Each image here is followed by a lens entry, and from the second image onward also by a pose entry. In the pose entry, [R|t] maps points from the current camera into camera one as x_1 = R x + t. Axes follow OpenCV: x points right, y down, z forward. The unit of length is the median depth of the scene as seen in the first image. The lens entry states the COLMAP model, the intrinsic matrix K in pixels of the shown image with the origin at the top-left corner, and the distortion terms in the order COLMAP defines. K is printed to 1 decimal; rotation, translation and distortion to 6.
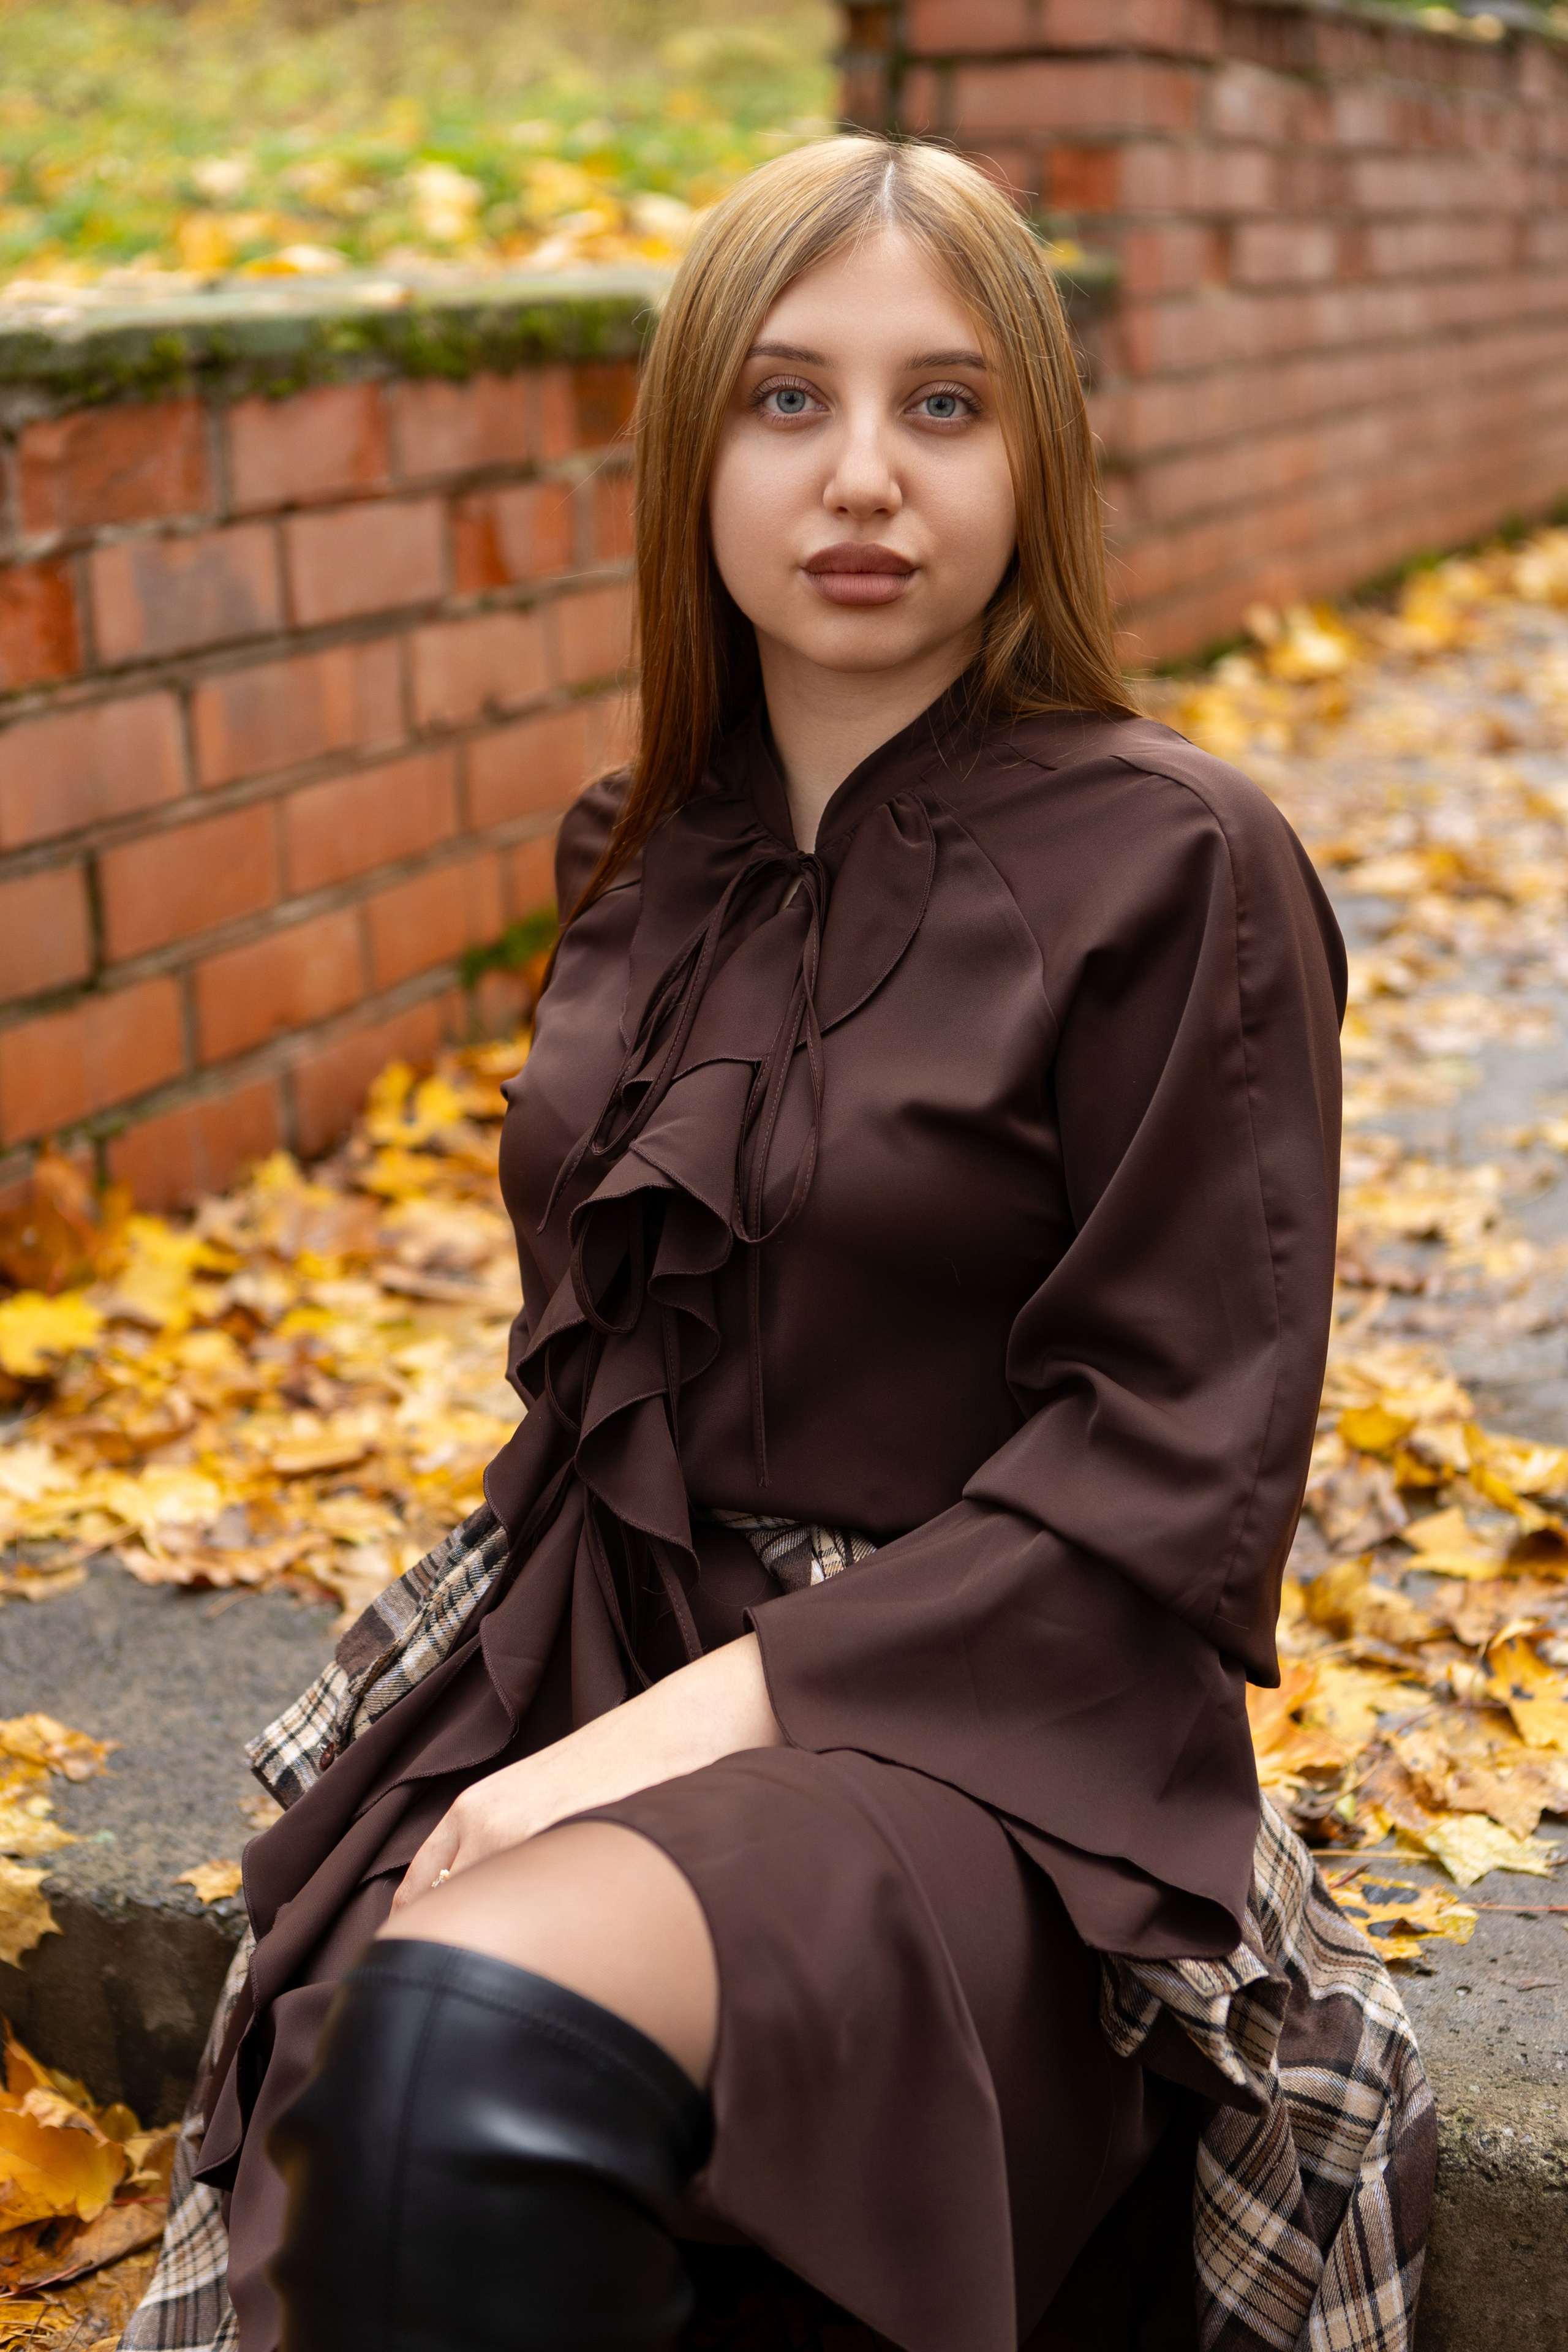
lens RADIAL K [[3309.5, 0, 778.4], [0, 3309.5, 1167.0], [0, 0, 1]] dist [-0.020732, 0.164904]
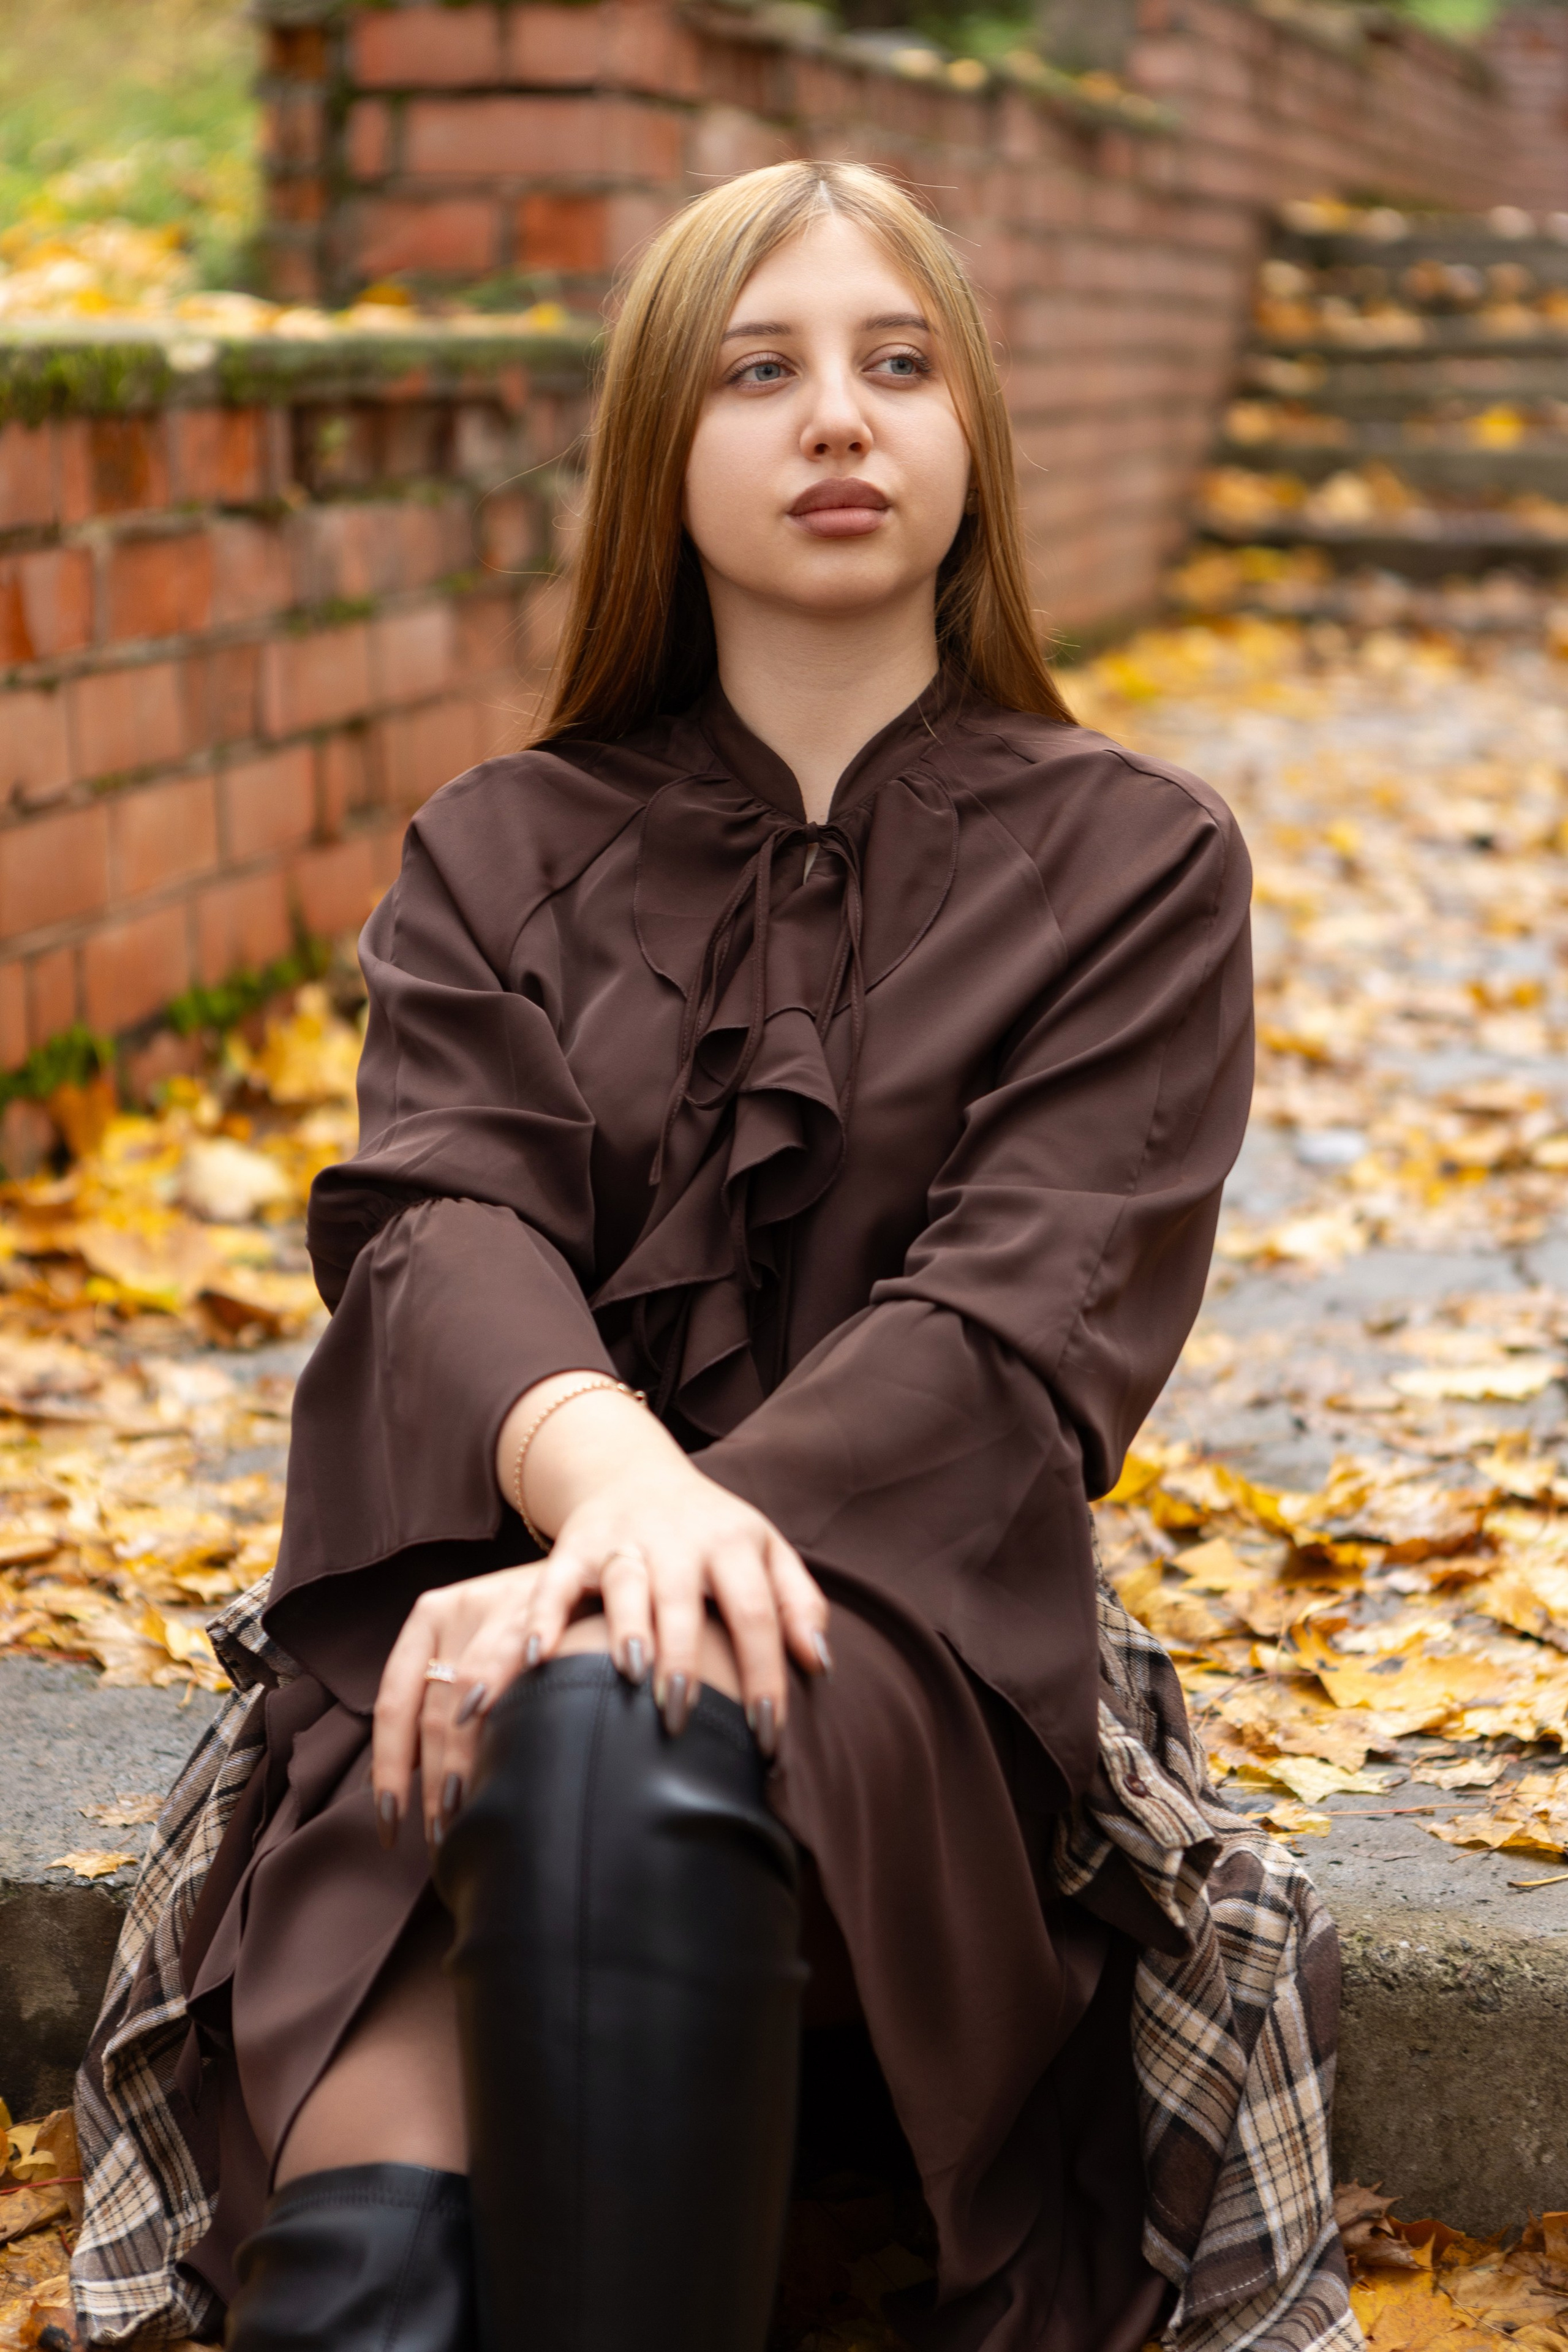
lens RADIAL K [[4432.4, 0, 788.2], [0, 4432.4, 1142.1], [0, 0, 1]] dist [-0.037739, 0.094571]
pose [[0.983483, -0.019194, 0.179982, -0.202549], [0.035699, 0.995399, -0.088914, 0.128783], [-0.177448, 0.093871, 0.979643, -0.357468]]
